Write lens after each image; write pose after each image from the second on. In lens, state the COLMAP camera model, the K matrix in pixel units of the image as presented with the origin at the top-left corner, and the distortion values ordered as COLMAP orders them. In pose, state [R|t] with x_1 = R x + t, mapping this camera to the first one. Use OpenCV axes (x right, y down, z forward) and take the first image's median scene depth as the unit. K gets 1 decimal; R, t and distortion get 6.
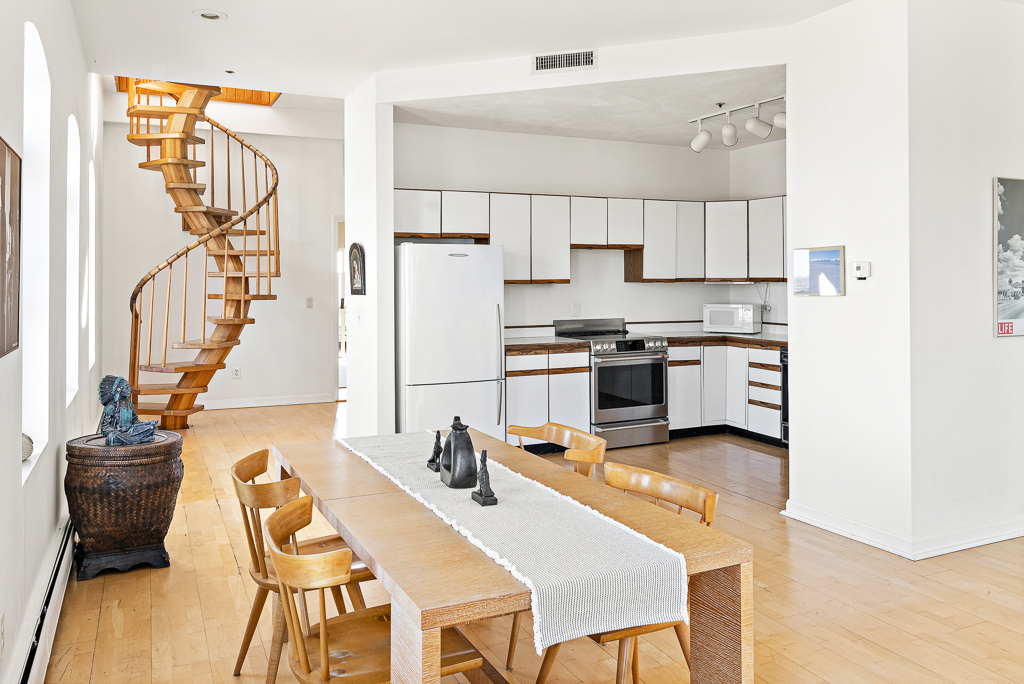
lens RADIAL K [[766.2, 0, 511.8], [0, 766.2, 340.8], [0, 0, 1]] dist [0.008429, -0.009664]
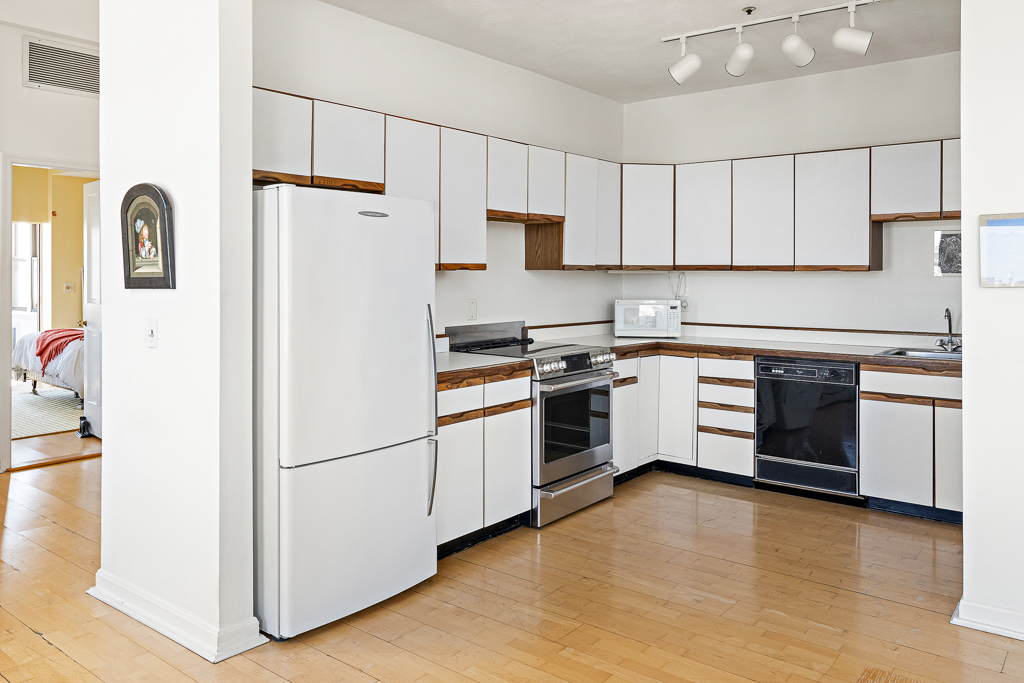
lens RADIAL K [[766.2, 0, 510.8], [0, 766.2, 309.2], [0, 0, 1]] dist [0.008429, -0.009664]
pose [[0.898421, -0.014570, 0.438894, -0.192963], [0.029558, 0.999189, -0.027336, -0.023819], [-0.438140, 0.037532, 0.898123, 0.415375]]
